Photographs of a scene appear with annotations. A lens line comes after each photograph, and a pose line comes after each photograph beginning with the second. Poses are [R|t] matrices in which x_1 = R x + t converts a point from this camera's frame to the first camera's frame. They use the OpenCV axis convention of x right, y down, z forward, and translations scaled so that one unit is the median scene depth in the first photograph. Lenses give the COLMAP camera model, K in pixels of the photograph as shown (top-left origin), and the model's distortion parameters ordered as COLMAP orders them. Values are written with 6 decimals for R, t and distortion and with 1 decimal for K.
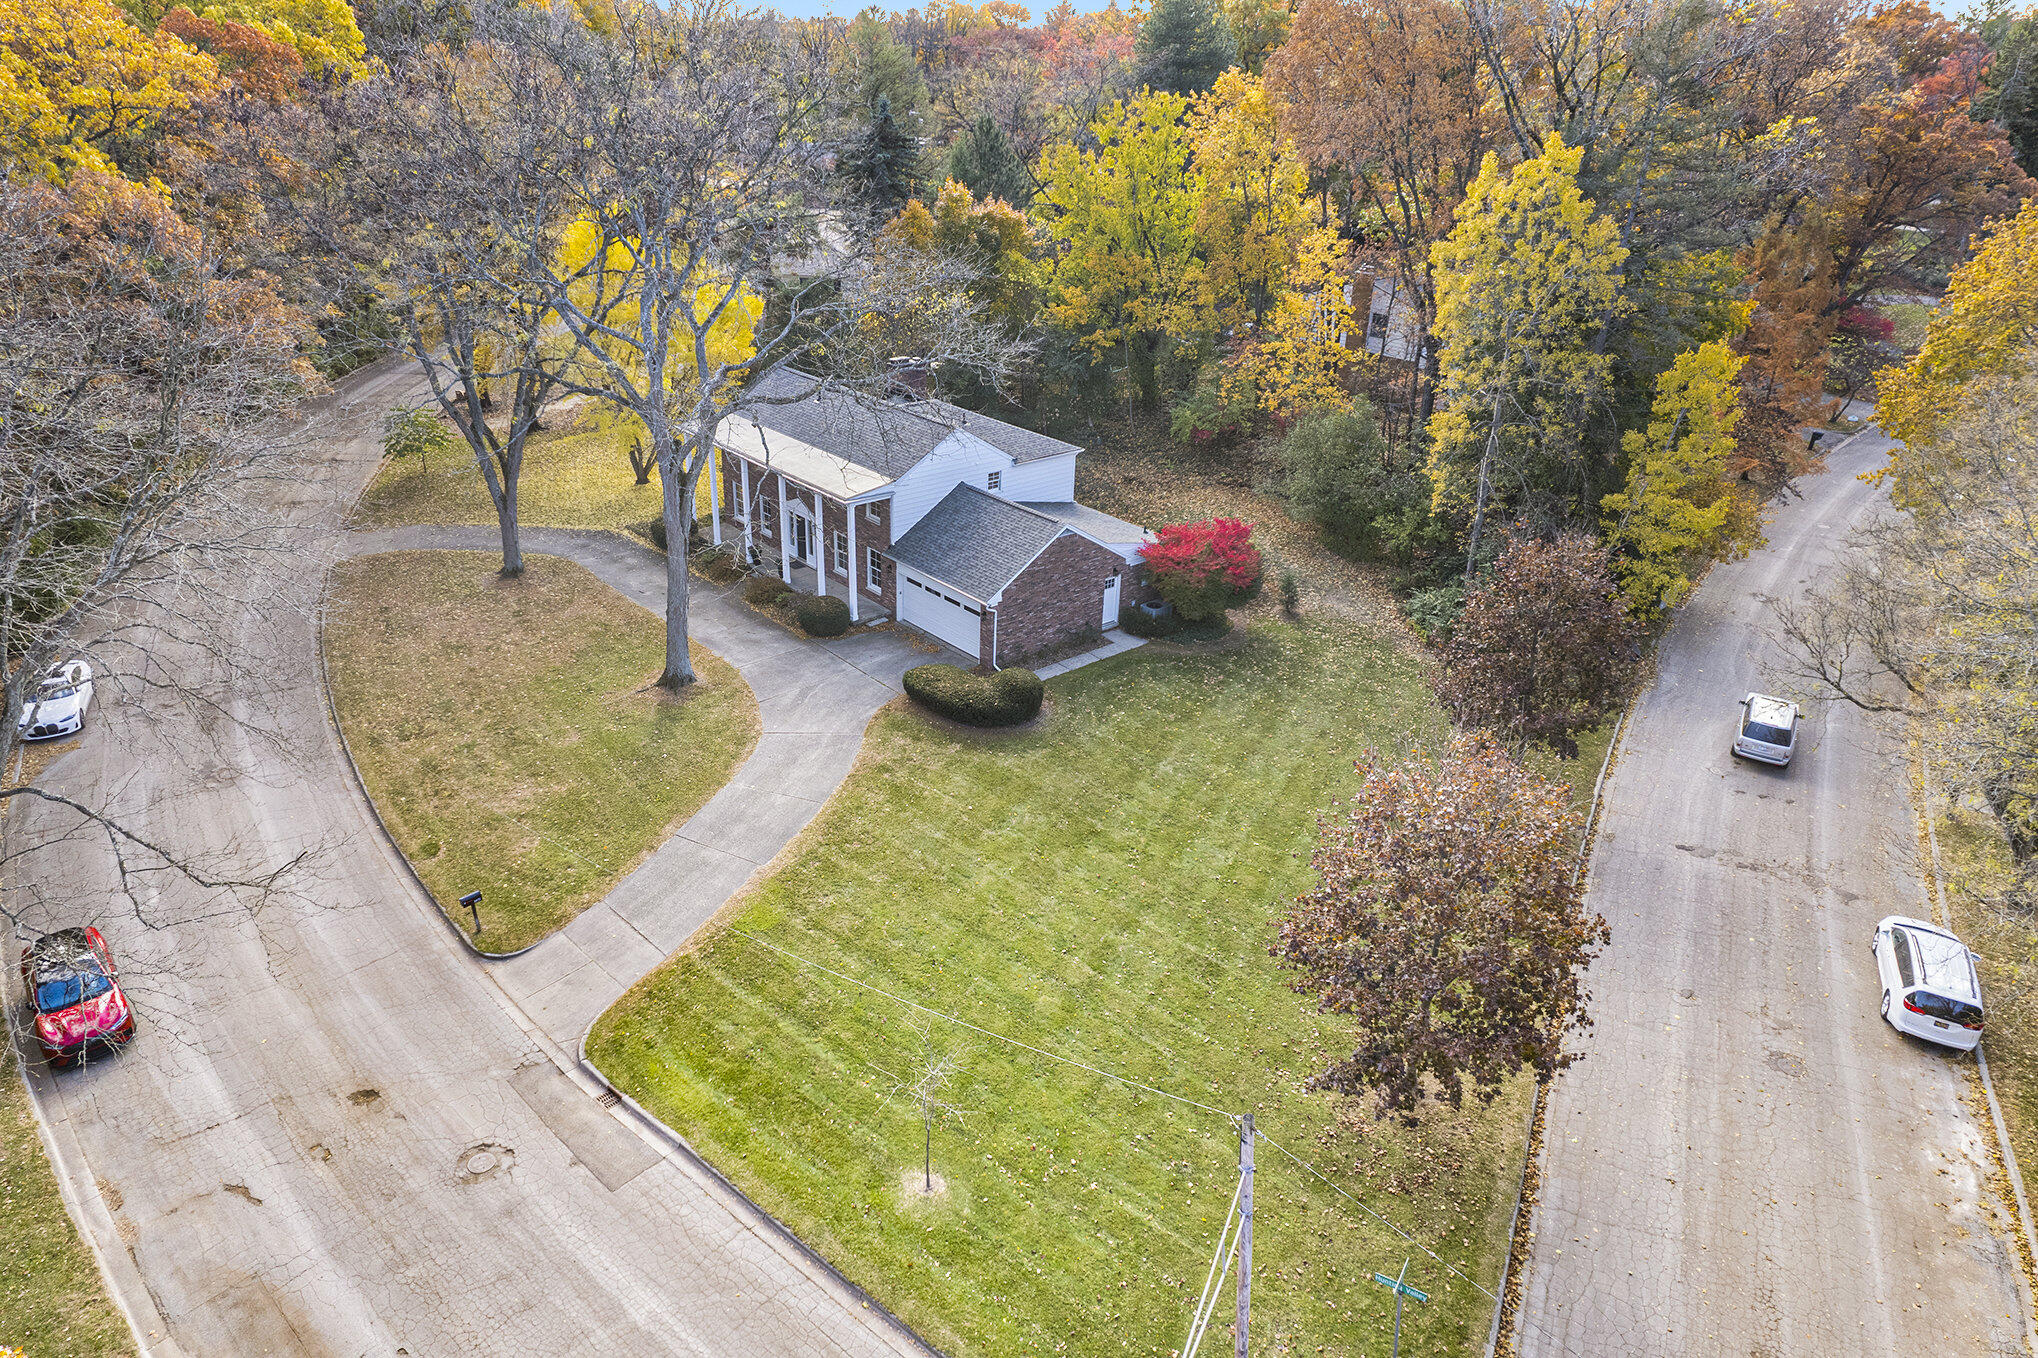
lens RADIAL K [[1244.7, 0, 1021.8], [0, 1244.7, 672.2], [0, 0, 1]] dist [-0.019556, 0.000118]
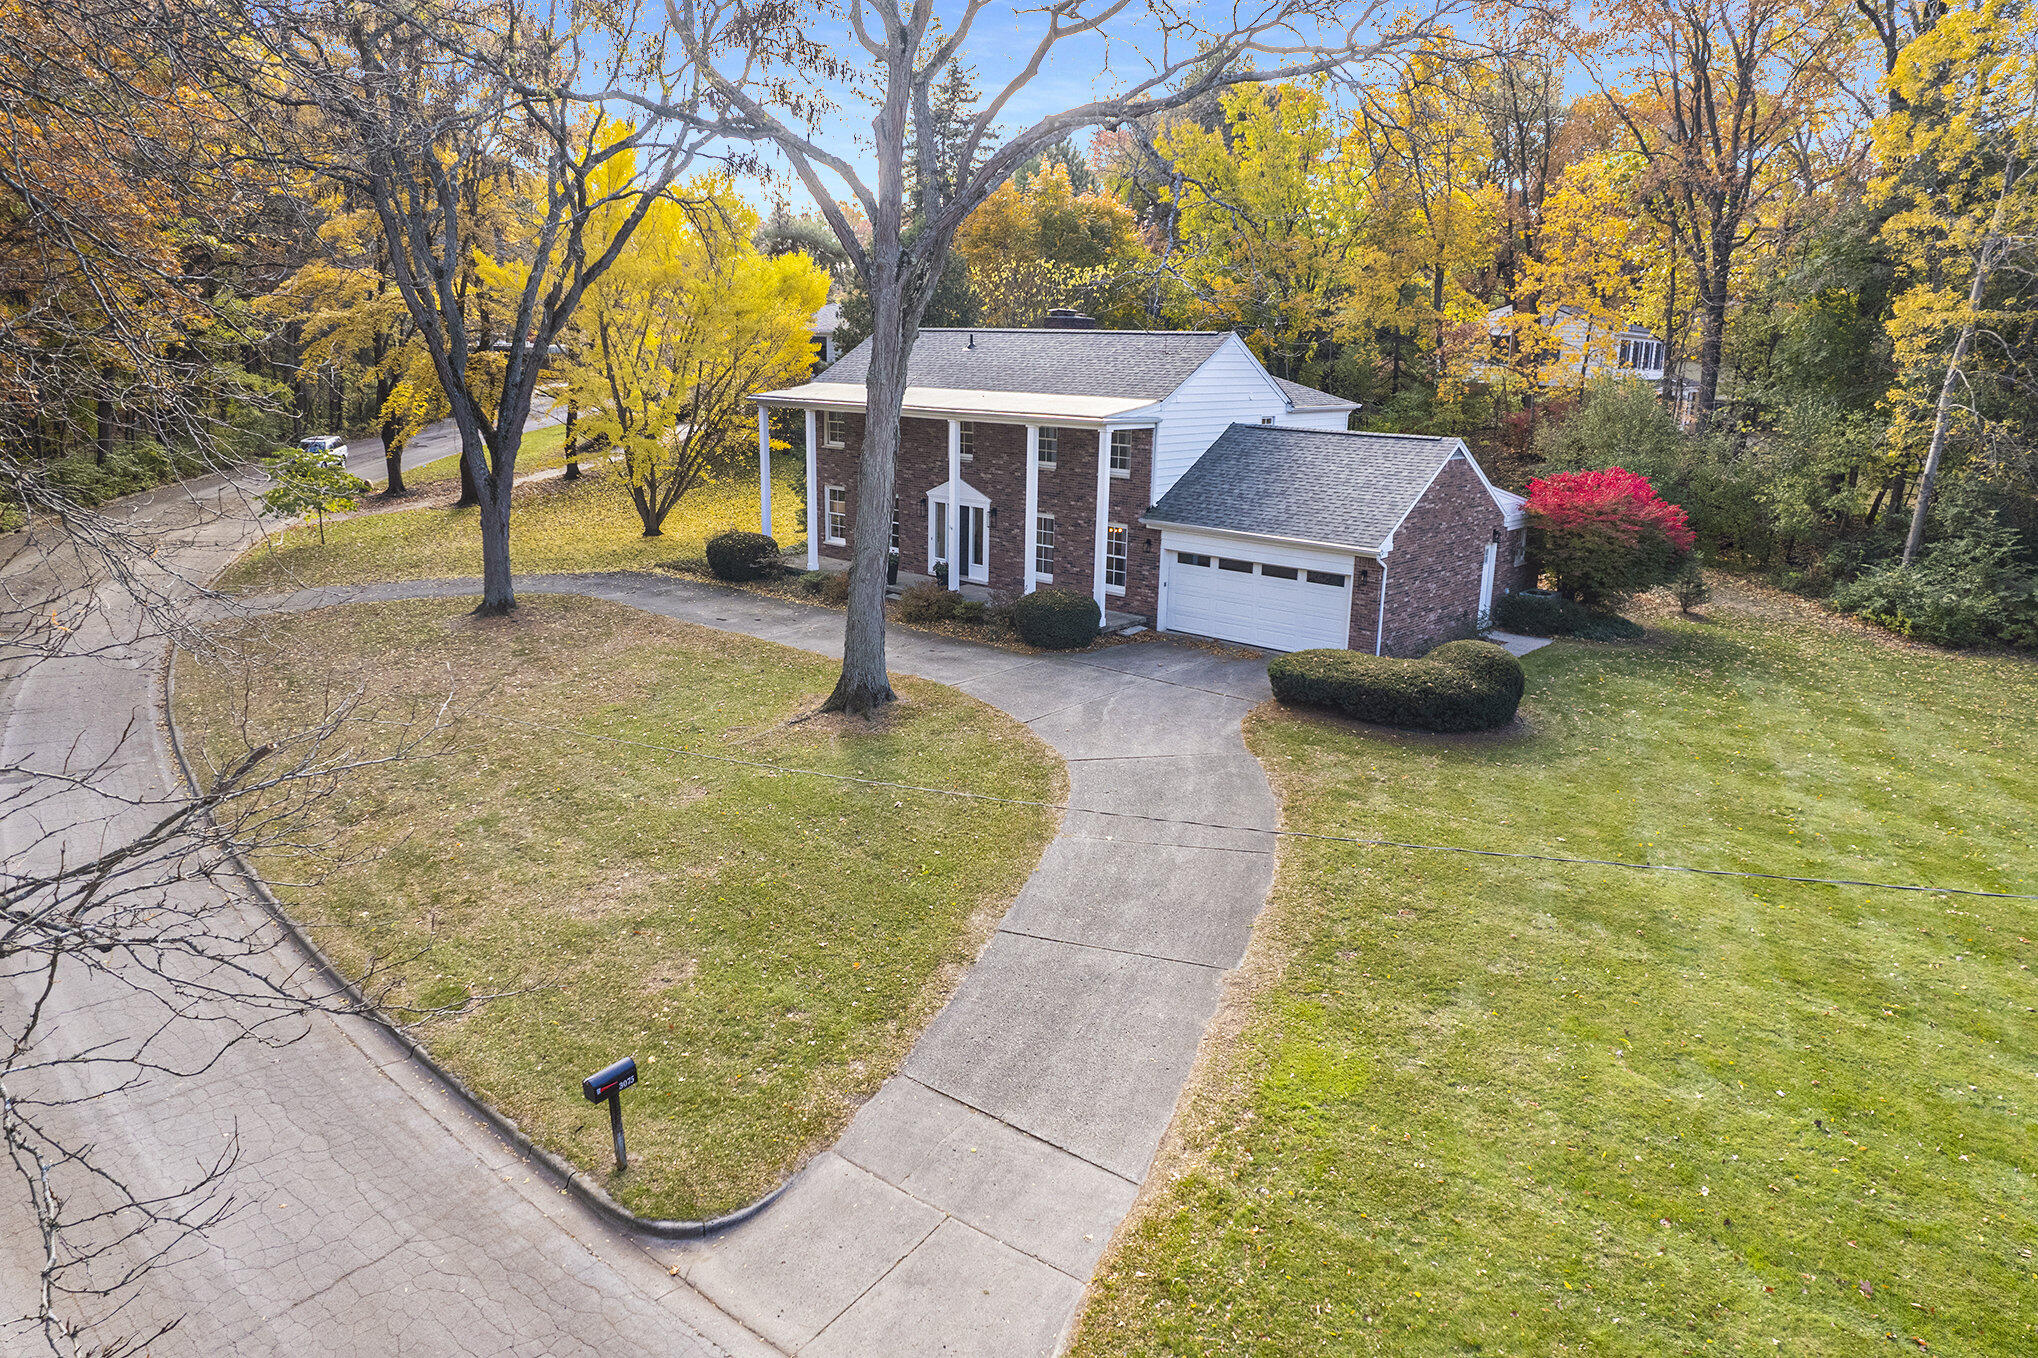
lens RADIAL K [[1244.7, 0, 1014.2], [0, 1244.7, 685.0], [0, 0, 1]] dist [-0.019556, 0.000118]
pose [[0.991585, -0.043095, 0.122071, -0.305296], [0.065920, 0.979641, -0.189628, 0.121524], [-0.111414, 0.196079, 0.974238, 0.492250]]
